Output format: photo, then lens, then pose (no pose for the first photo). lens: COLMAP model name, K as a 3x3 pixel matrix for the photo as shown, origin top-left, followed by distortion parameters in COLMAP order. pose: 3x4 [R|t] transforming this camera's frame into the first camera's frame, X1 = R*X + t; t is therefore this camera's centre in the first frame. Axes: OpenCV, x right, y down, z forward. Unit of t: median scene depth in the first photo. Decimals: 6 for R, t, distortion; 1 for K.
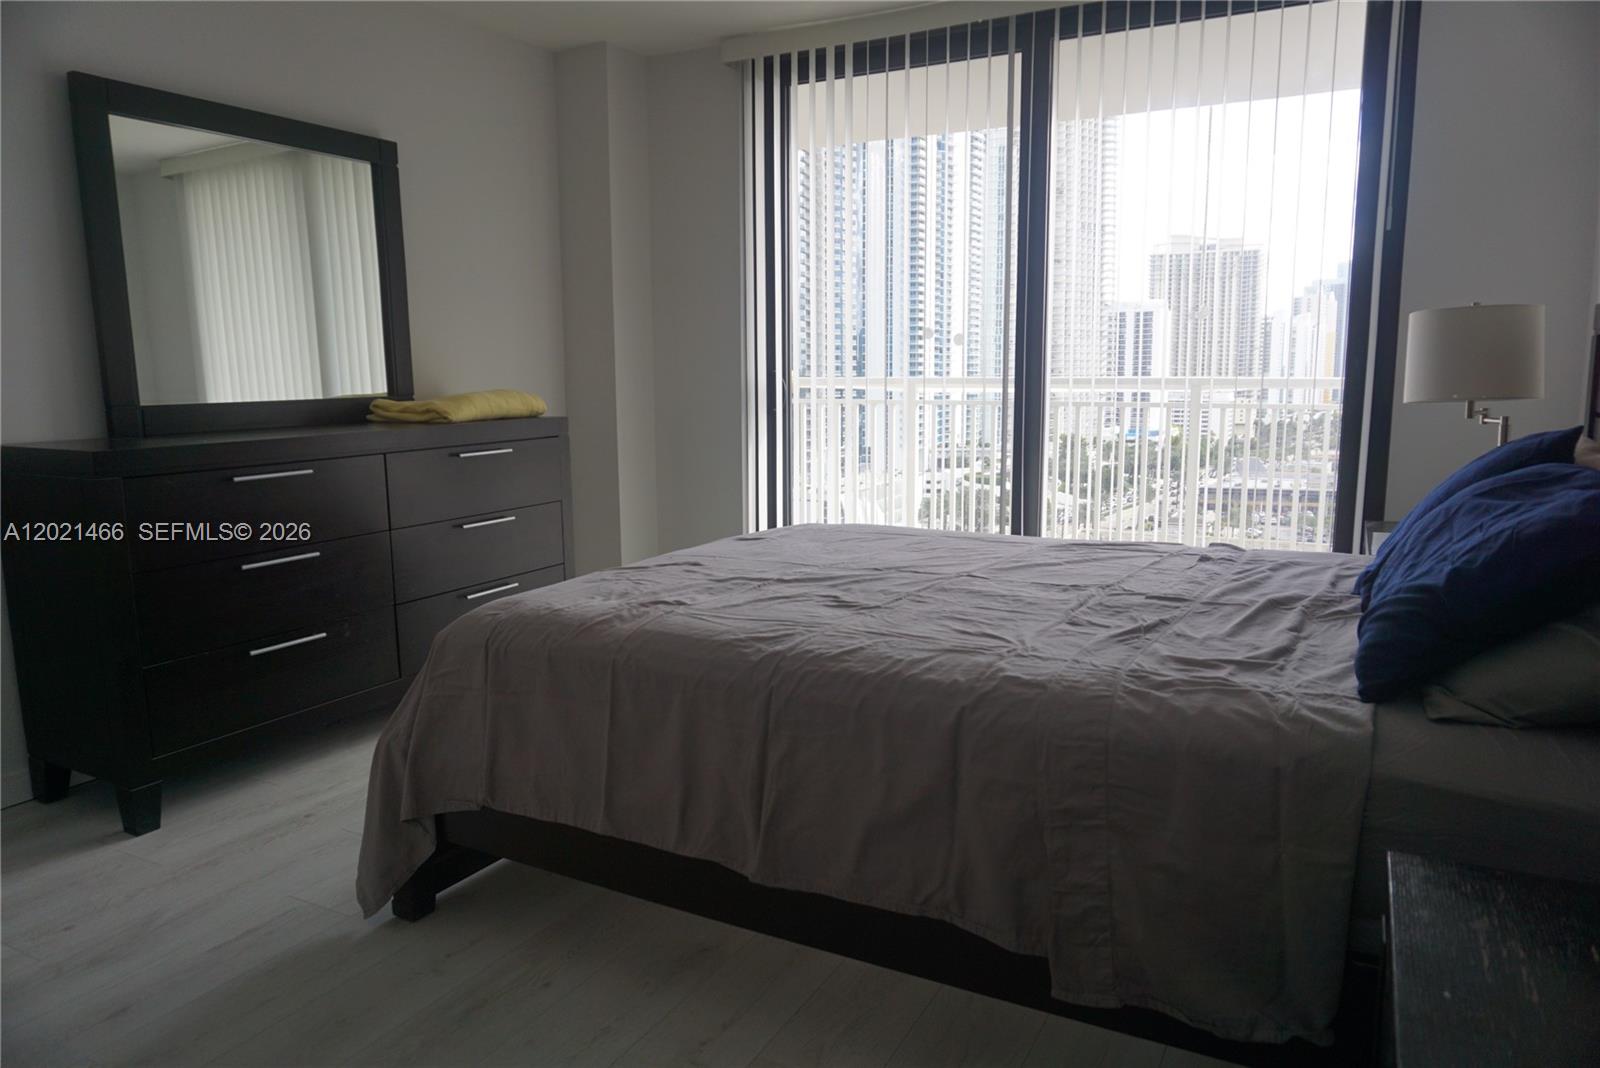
lens RADIAL K [[1067.2, 0, 809.4], [0, 1067.2, 526.0], [0, 0, 1]] dist [-0.047247, 0.039468]
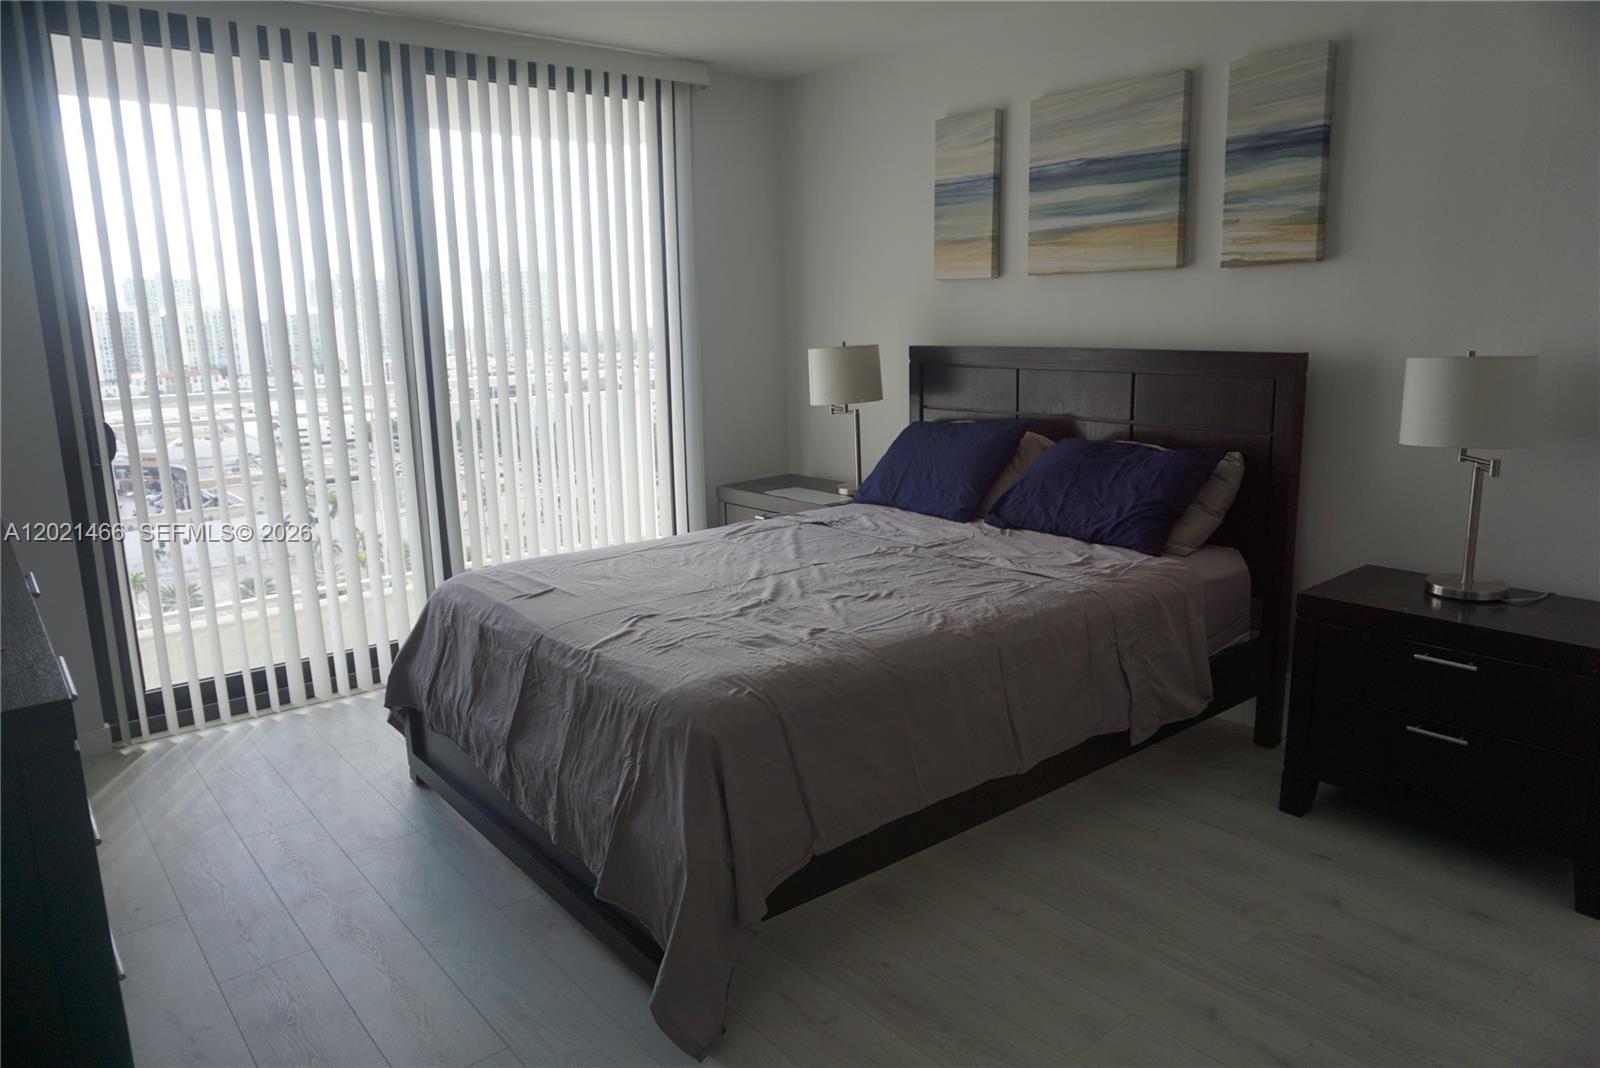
lens RADIAL K [[1067.2, 0, 806.8], [0, 1067.2, 540.0], [0, 0, 1]] dist [-0.047247, 0.039468]
pose [[0.386944, -0.187638, 0.902810, -1.447621], [0.150636, 0.978787, 0.138866, -0.236488], [-0.909716, 0.082262, 0.407001, 0.637708]]
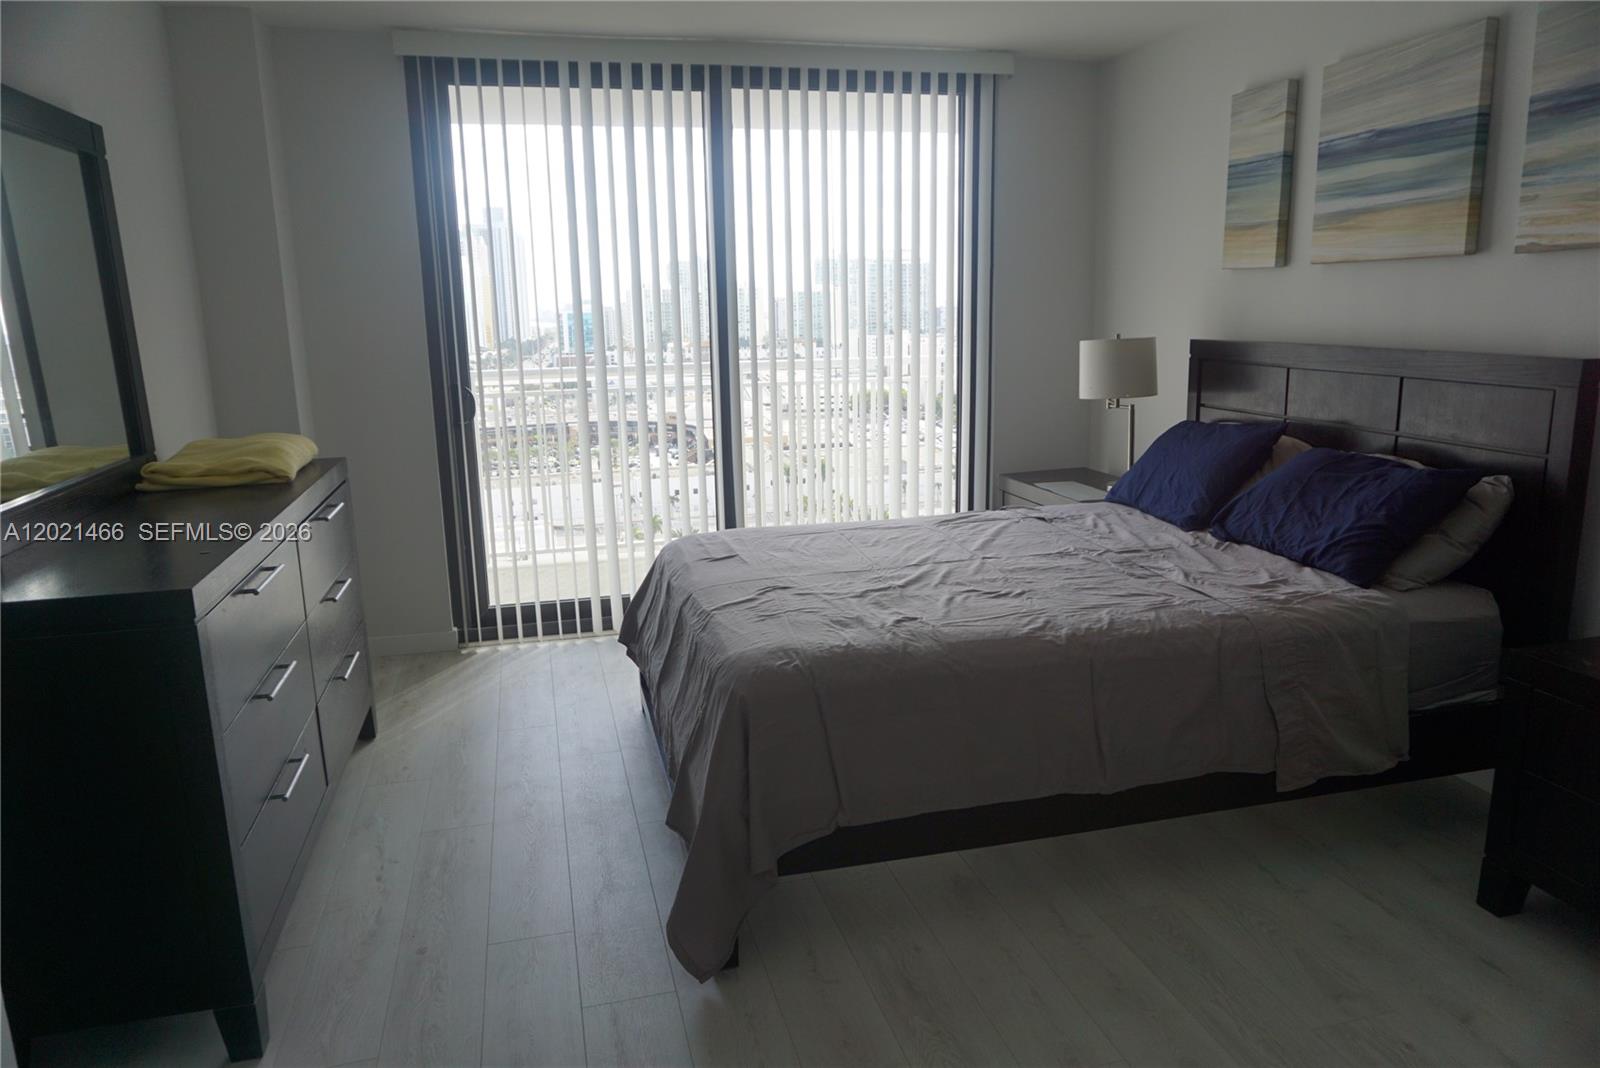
lens RADIAL K [[1067.2, 0, 804.8], [0, 1067.2, 538.1], [0, 0, 1]] dist [-0.047247, 0.039468]
pose [[0.743092, -0.148521, 0.652499, -1.227365], [0.110674, 0.988908, 0.099053, -0.189931], [-0.659974, -0.001391, 0.751288, 0.192718]]
